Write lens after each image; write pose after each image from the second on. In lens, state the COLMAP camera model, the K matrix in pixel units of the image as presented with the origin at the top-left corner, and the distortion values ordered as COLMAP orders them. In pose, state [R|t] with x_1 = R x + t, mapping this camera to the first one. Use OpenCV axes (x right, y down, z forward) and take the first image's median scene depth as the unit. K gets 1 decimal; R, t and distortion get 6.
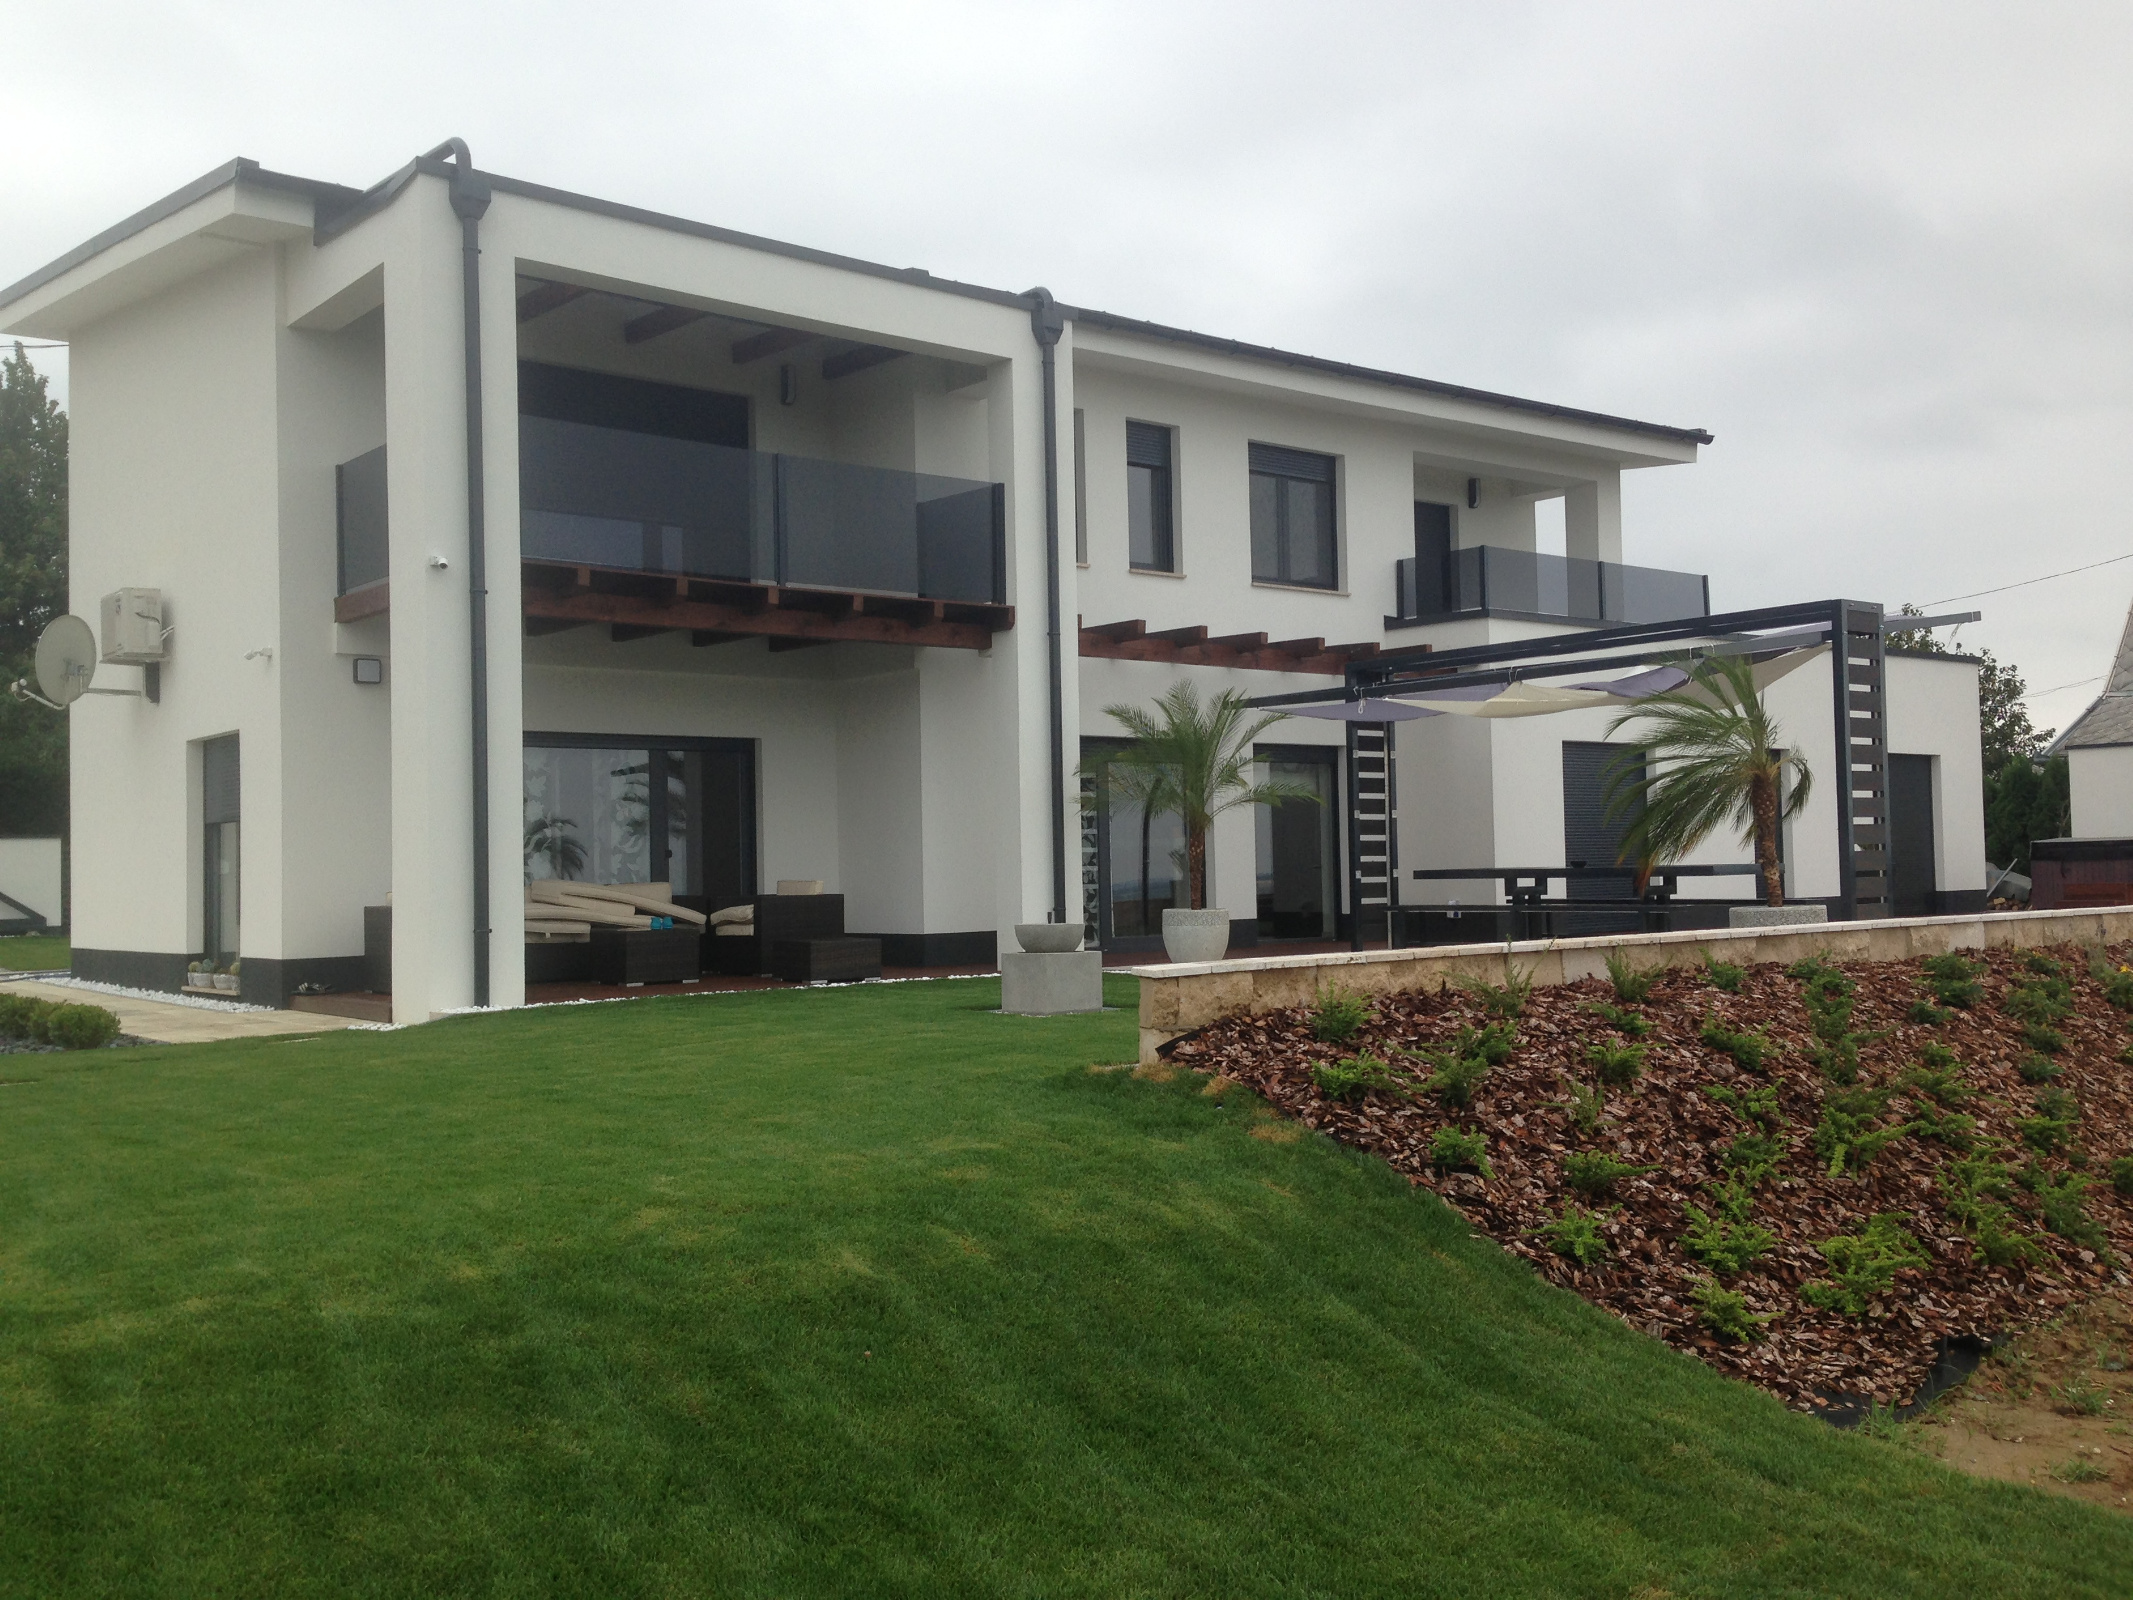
lens RADIAL K [[1930.8, 0, 1066.5], [0, 1930.8, 800.0], [0, 0, 1]] dist [0.084886, -0.012119]
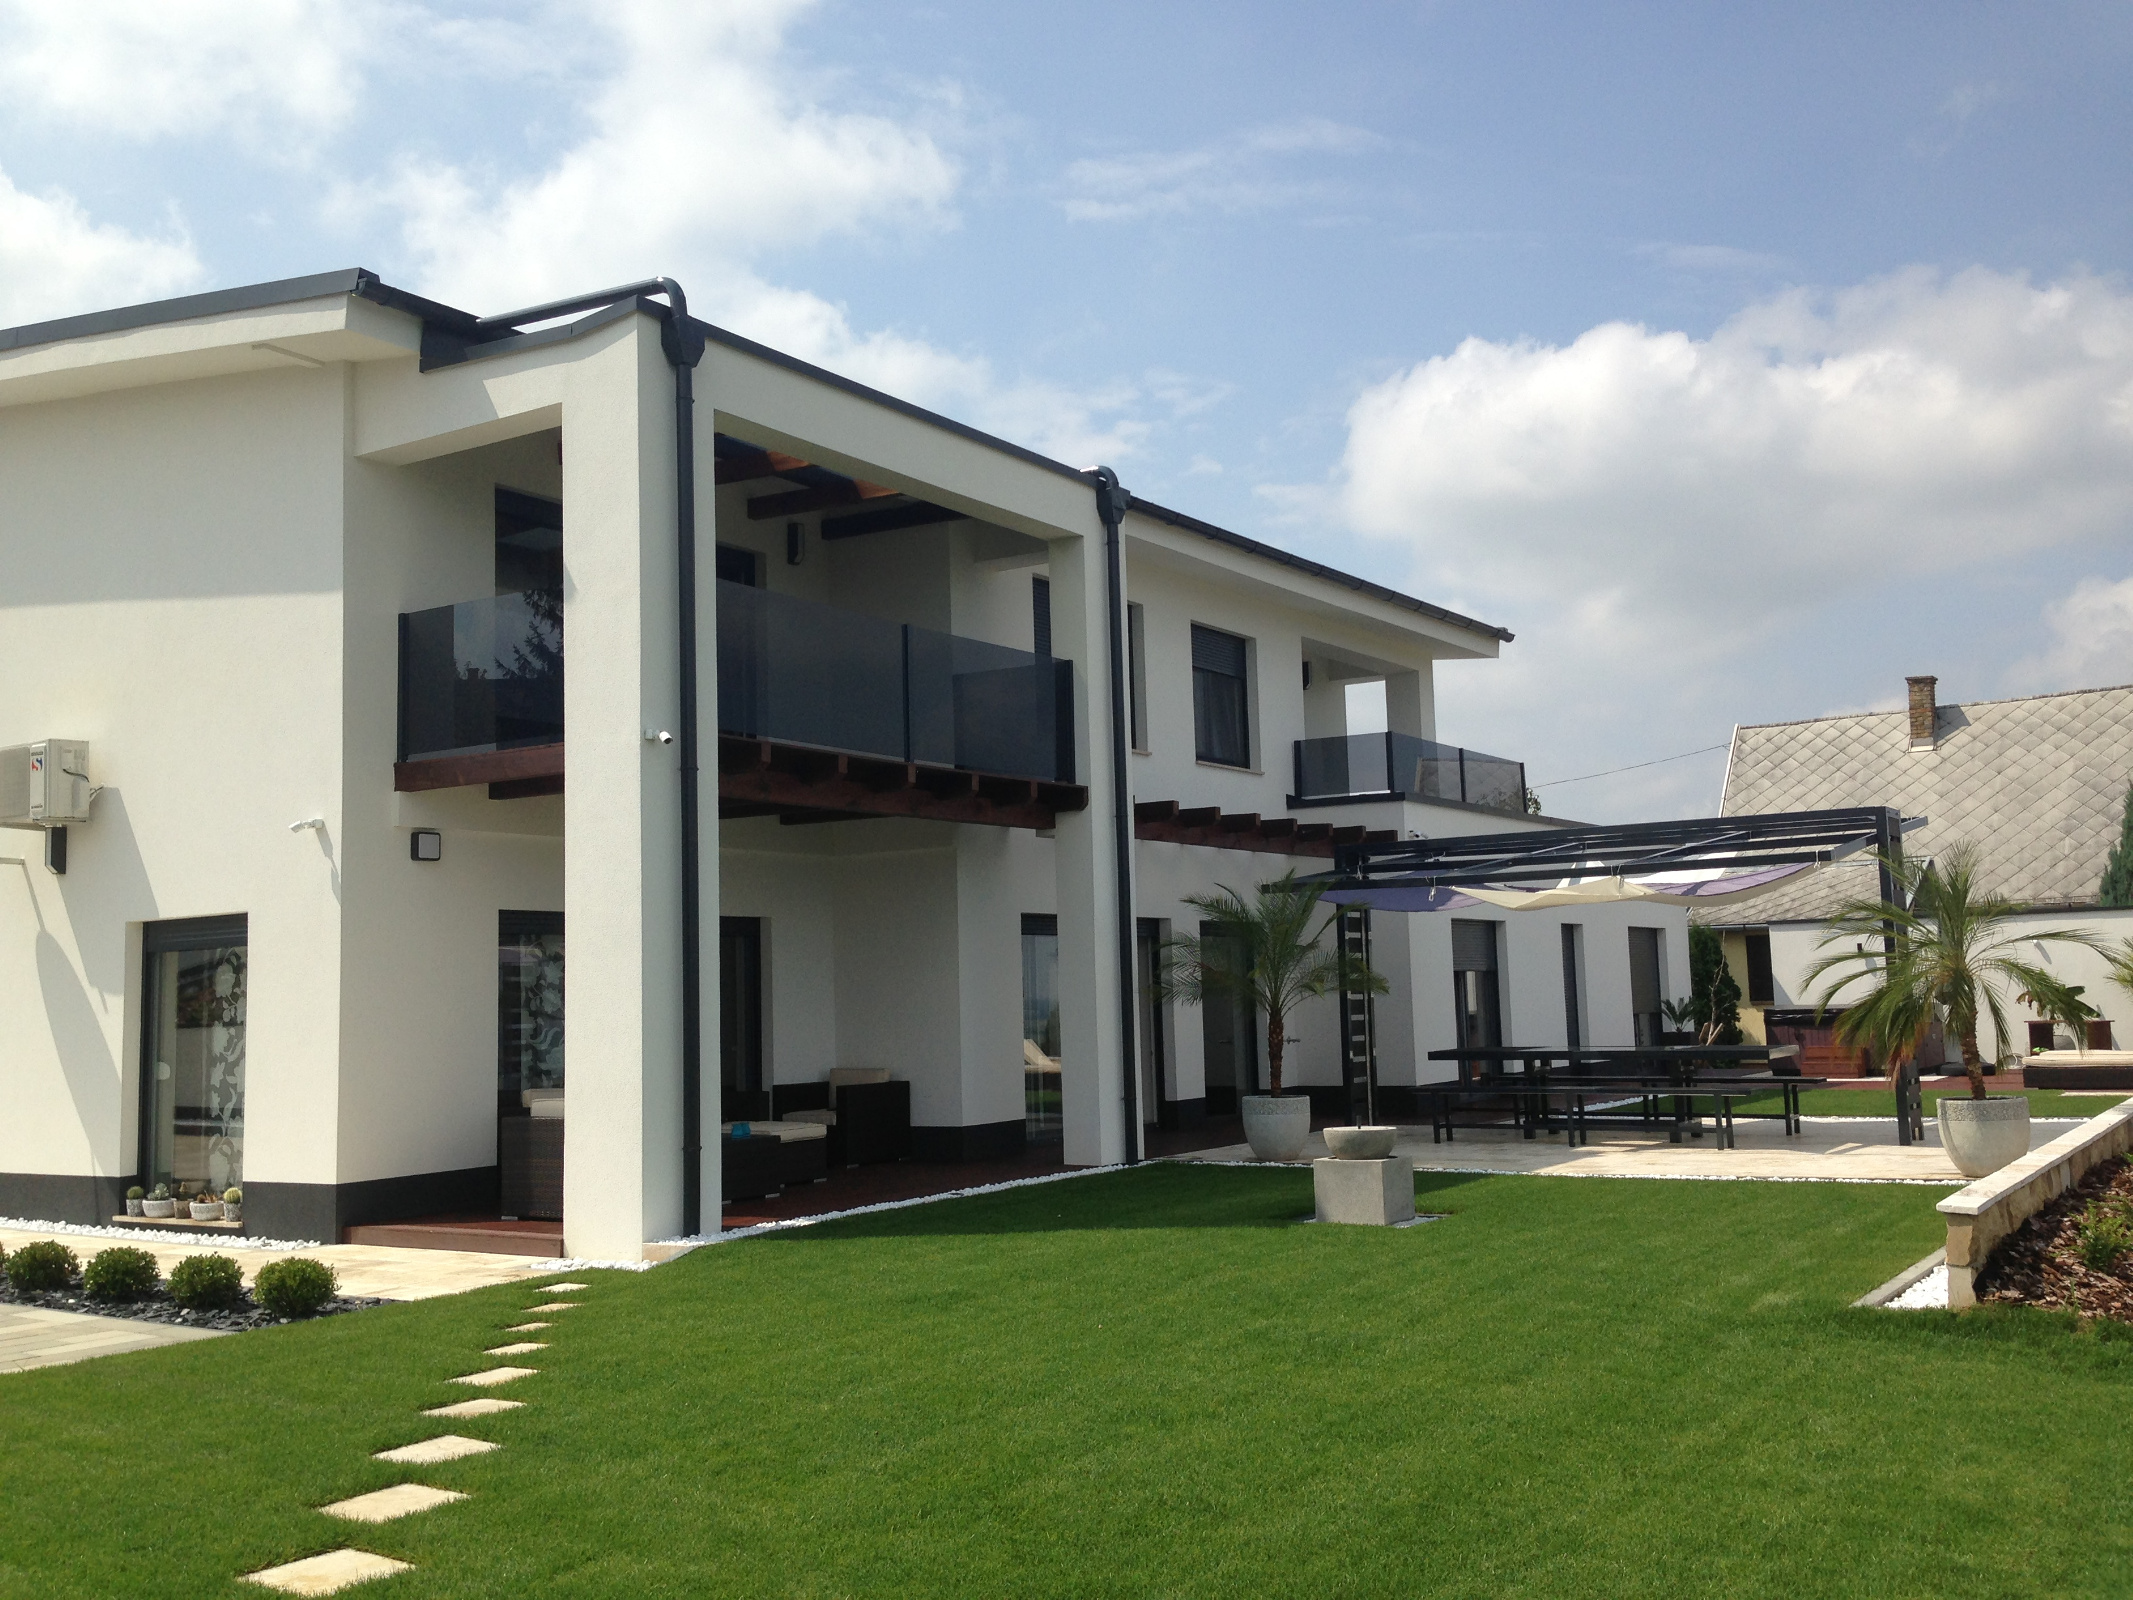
lens RADIAL K [[1930.8, 0, 1066.5], [0, 1930.8, 800.0], [0, 0, 1]] dist [0.084886, -0.012119]
pose [[0.951715, 0.025917, 0.305886, -0.332219], [-0.005476, 0.997705, -0.067495, -0.027402], [-0.306933, 0.062561, 0.949673, 0.075530]]
